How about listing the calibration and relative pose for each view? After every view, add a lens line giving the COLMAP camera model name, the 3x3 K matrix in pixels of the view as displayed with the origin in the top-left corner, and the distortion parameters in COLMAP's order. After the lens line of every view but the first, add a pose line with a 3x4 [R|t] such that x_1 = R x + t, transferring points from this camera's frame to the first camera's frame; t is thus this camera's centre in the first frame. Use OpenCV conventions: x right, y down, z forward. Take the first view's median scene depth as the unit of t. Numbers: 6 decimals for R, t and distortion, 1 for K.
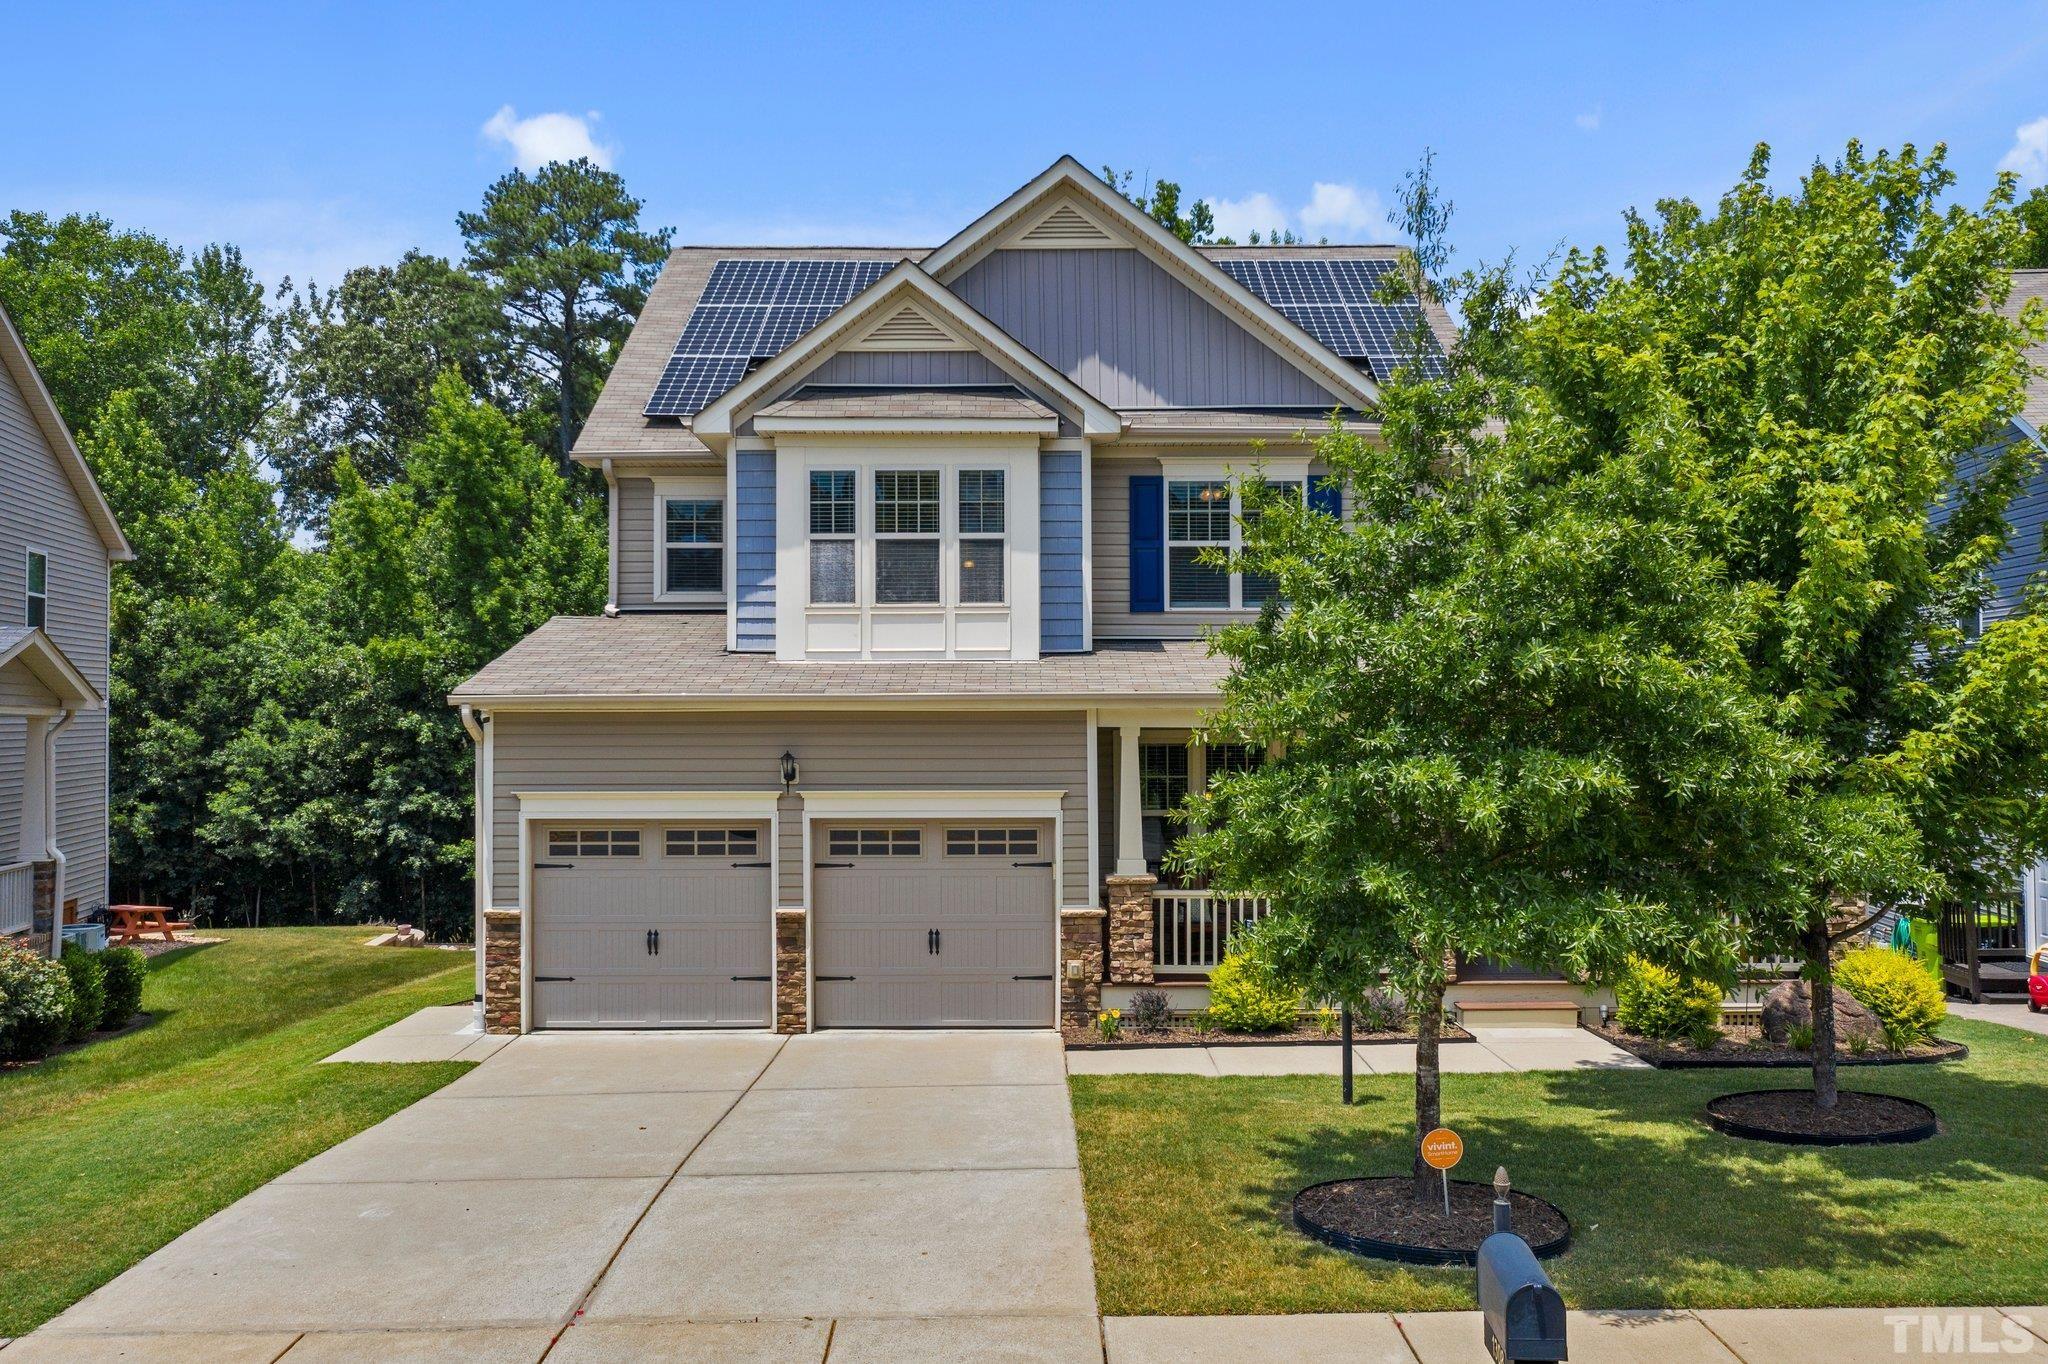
lens RADIAL K [[1607.1, 0, 1054.3], [0, 1607.1, 690.8], [0, 0, 1]] dist [-0.005213, -0.005023]
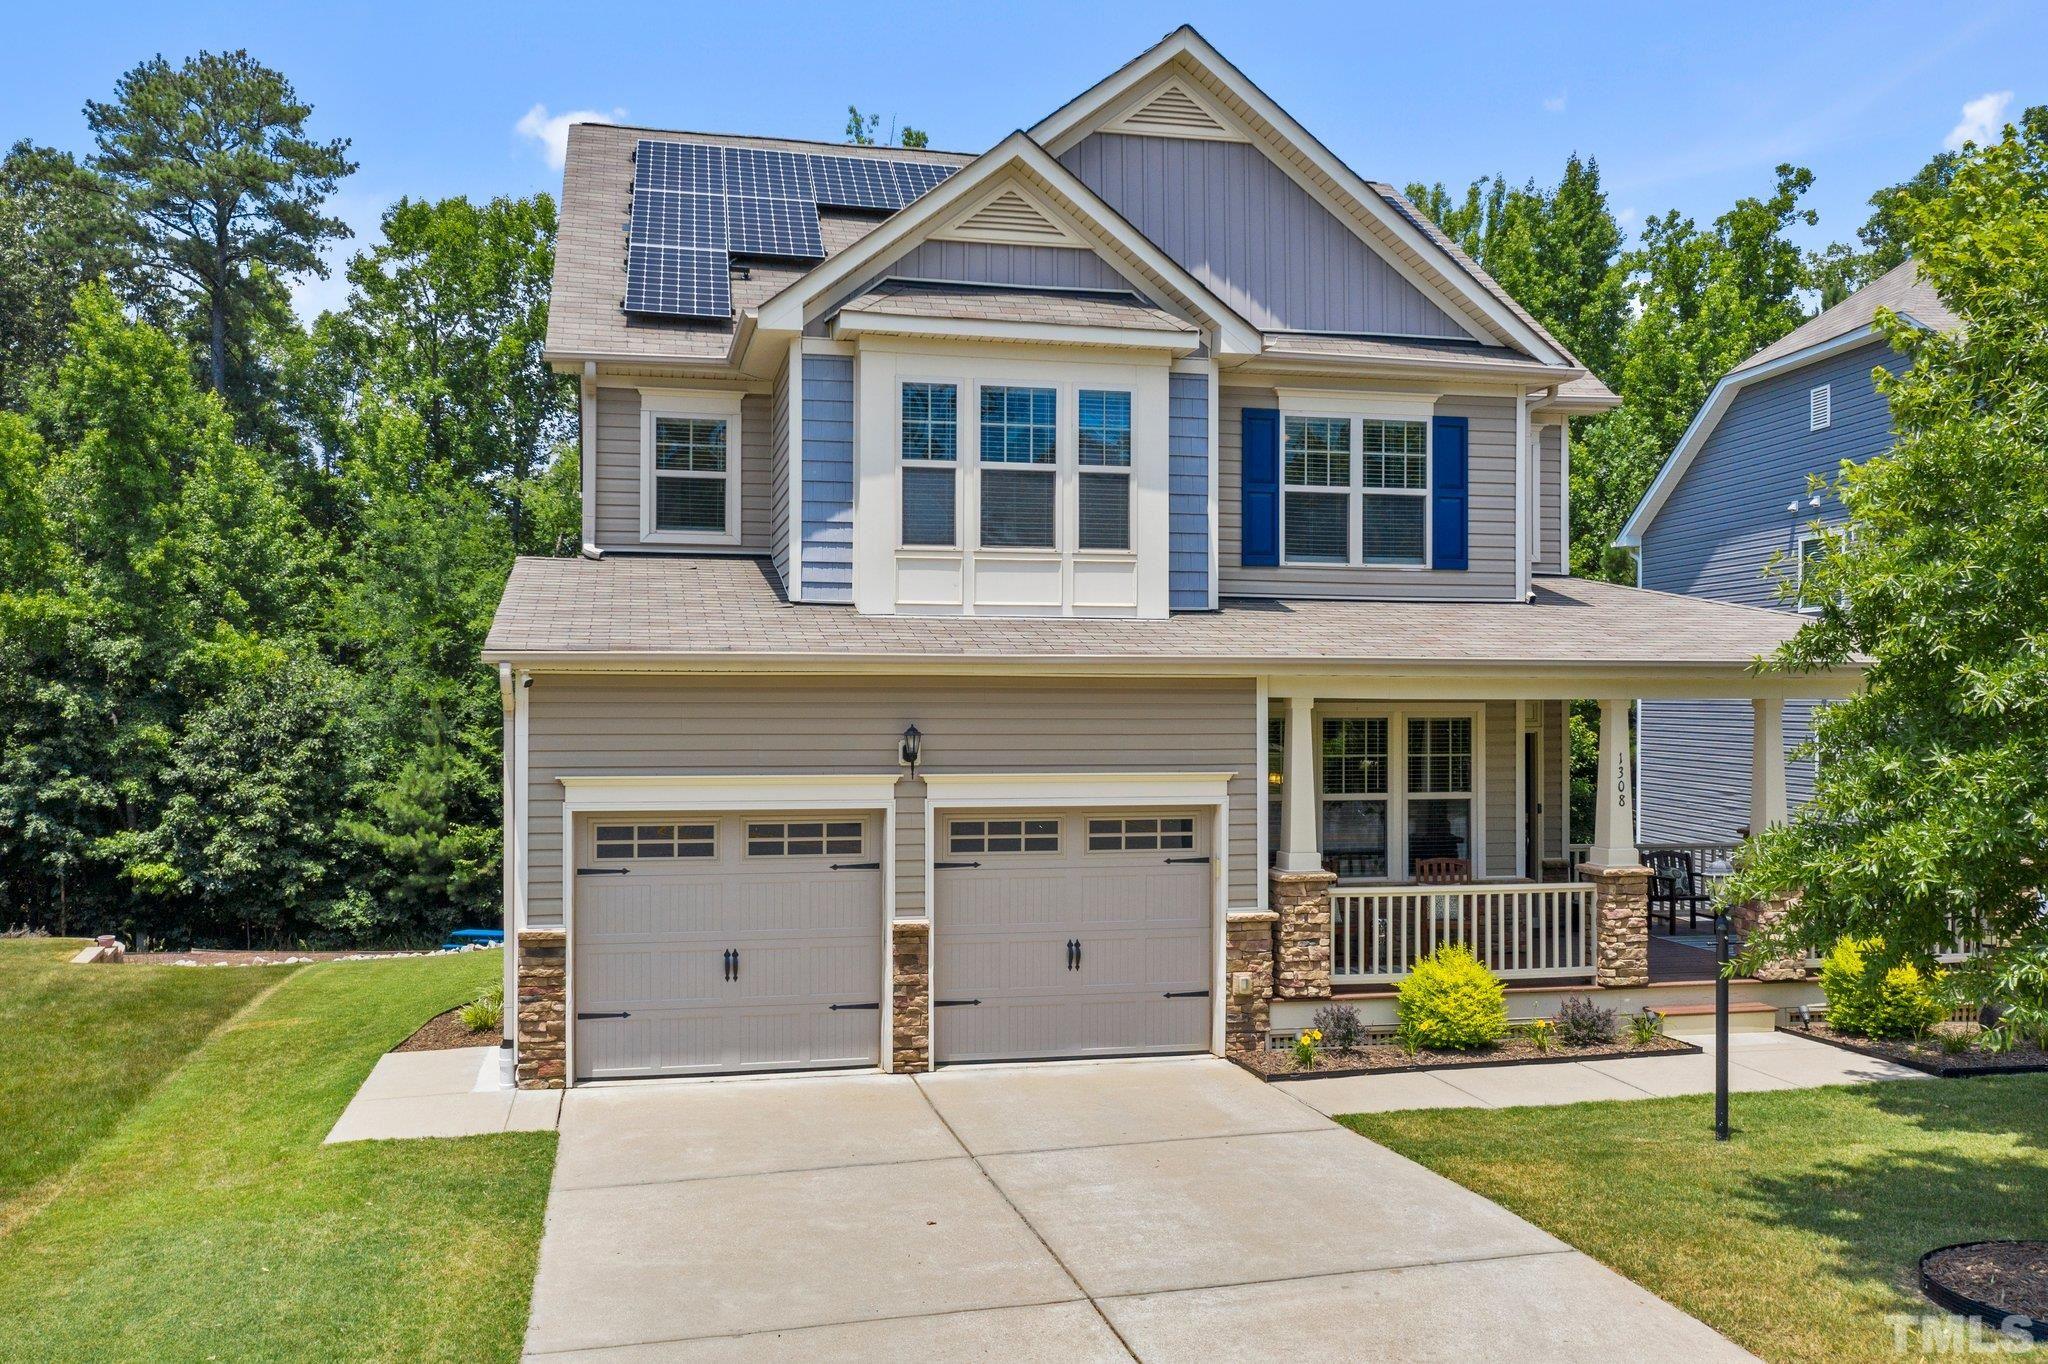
lens RADIAL K [[1621.3, 0, 994.8], [0, 1621.3, 694.4], [0, 0, 1]] dist [-0.007062, 0.009663]
pose [[0.978270, 0.006727, 0.207228, -0.275815], [-0.009727, 0.999862, 0.013461, 0.010207], [-0.207109, -0.015184, 0.978200, 0.182030]]
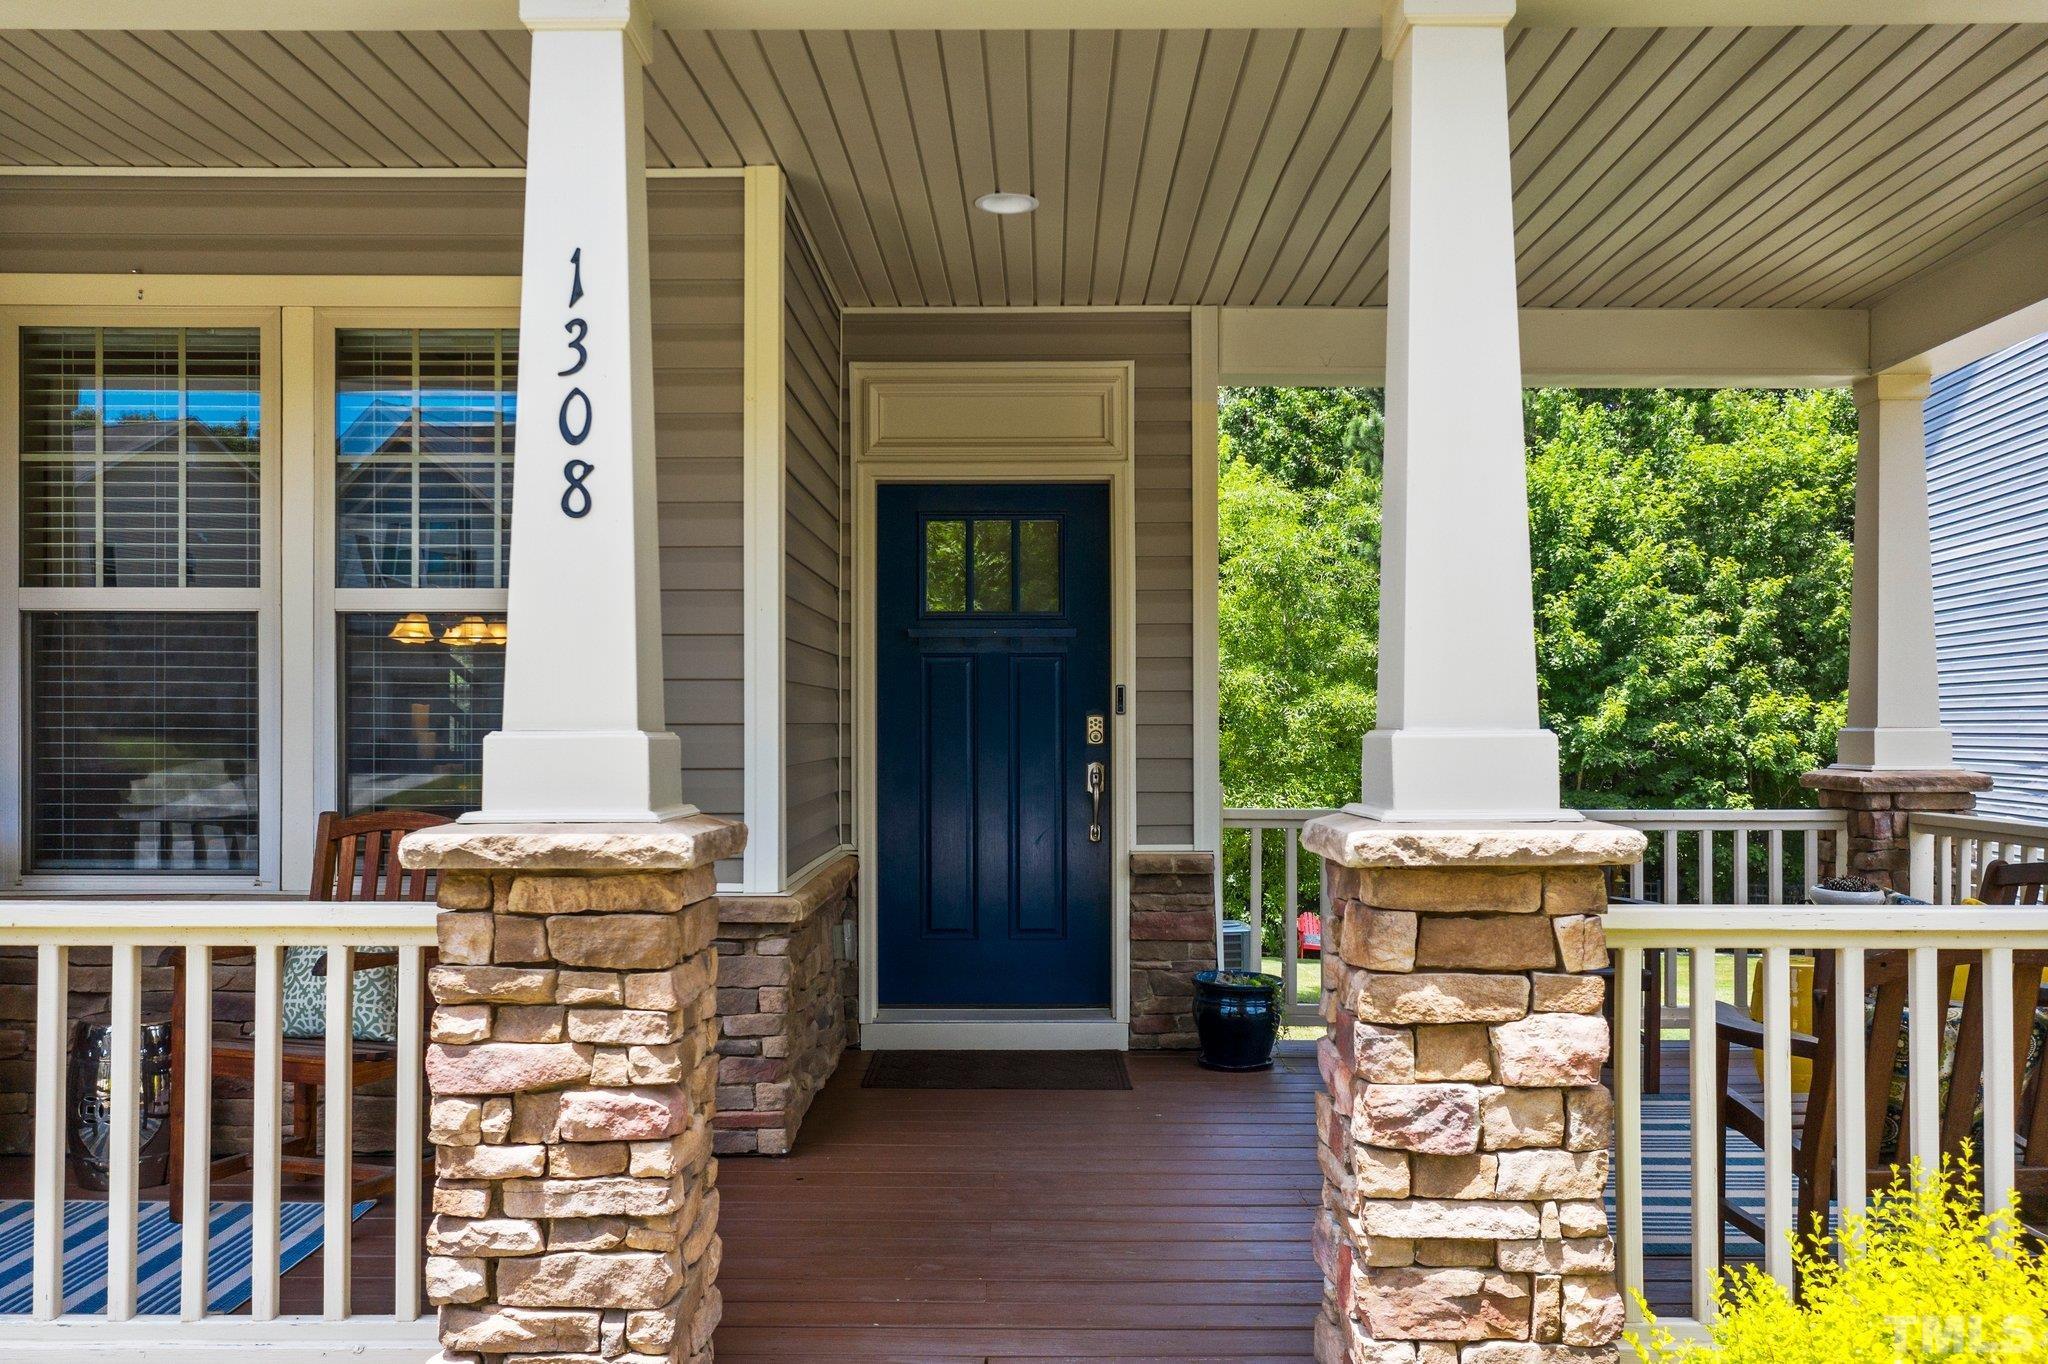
lens RADIAL K [[1702.2, 0, 1024.0], [0, 1702.2, 682.0], [0, 0, 1]] dist [-0.006053, -0.003121]
pose [[0.999948, 0.001361, -0.010129, 0.271710], [-0.001530, 0.999859, -0.016725, 0.096674], [0.010104, 0.016740, 0.999809, 0.767827]]
